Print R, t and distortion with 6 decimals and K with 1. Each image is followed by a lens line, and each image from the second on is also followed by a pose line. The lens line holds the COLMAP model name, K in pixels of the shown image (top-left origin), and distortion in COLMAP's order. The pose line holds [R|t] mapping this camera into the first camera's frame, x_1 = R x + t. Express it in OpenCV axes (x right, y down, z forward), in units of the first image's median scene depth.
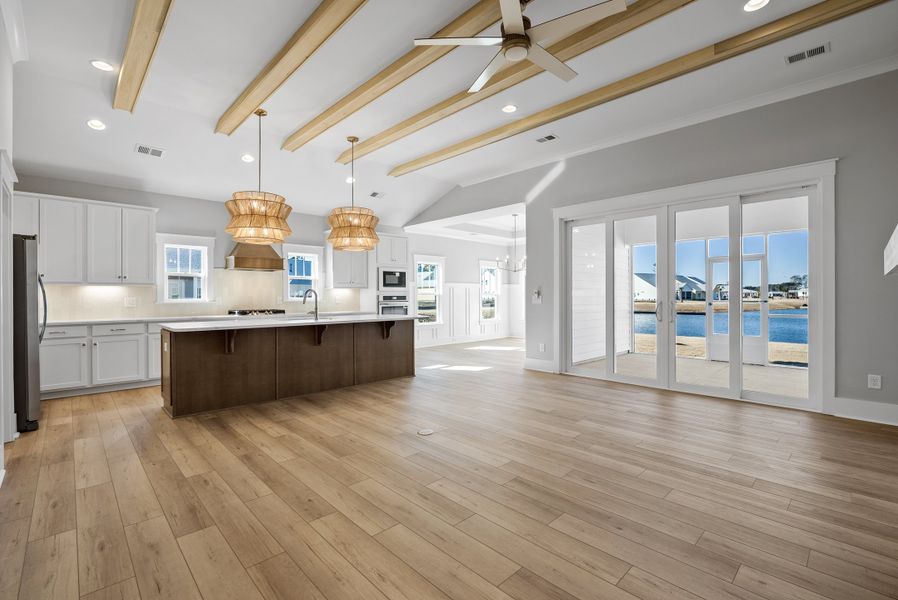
lens RADIAL K [[409.5, 0, 441.0], [0, 409.5, 296.8], [0, 0, 1]] dist [-0.010784, 0.001238]
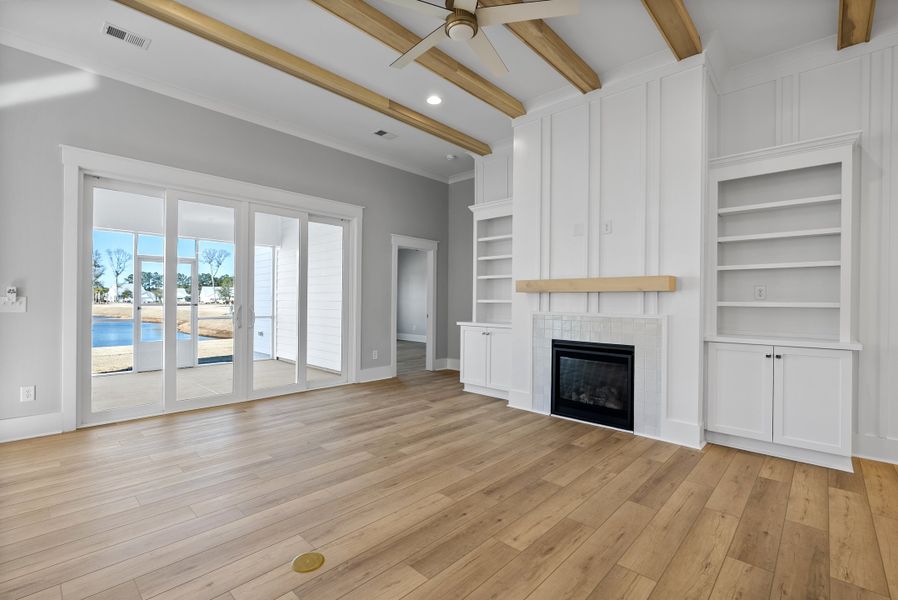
lens RADIAL K [[409.5, 0, 450.8], [0, 409.5, 301.3], [0, 0, 1]] dist [-0.010784, 0.001238]
pose [[-0.077288, -0.000071, 0.997009, -1.039098], [-0.005830, 0.999983, -0.000381, -0.000826], [-0.996992, -0.005842, -0.077287, 1.579468]]
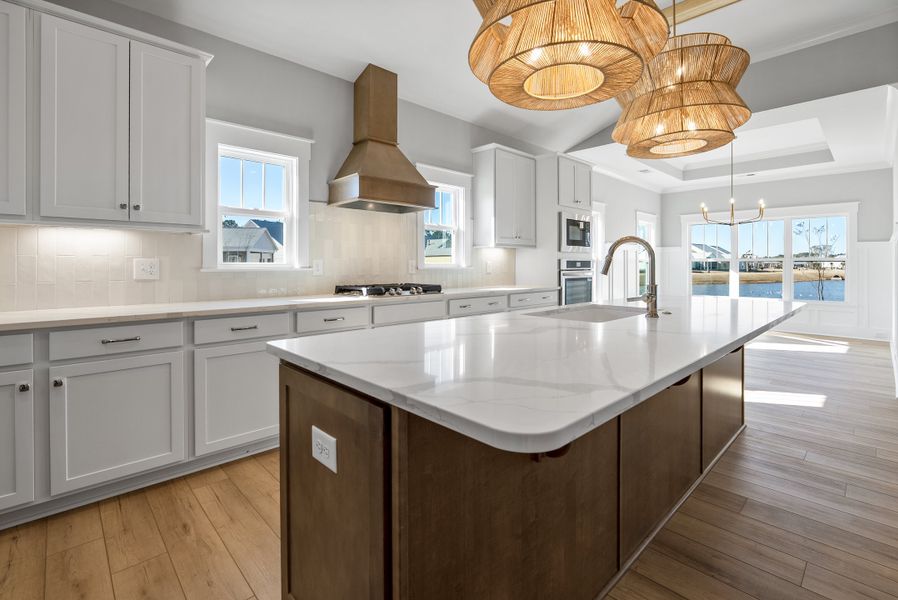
lens RADIAL K [[409.5, 0, 434.9], [0, 409.5, 267.7], [0, 0, 1]] dist [-0.010784, 0.001238]
pose [[0.999980, 0.004985, 0.003841, -0.129543], [-0.004999, 0.999980, 0.003812, 0.002568], [-0.003822, -0.003831, 0.999985, 0.159903]]
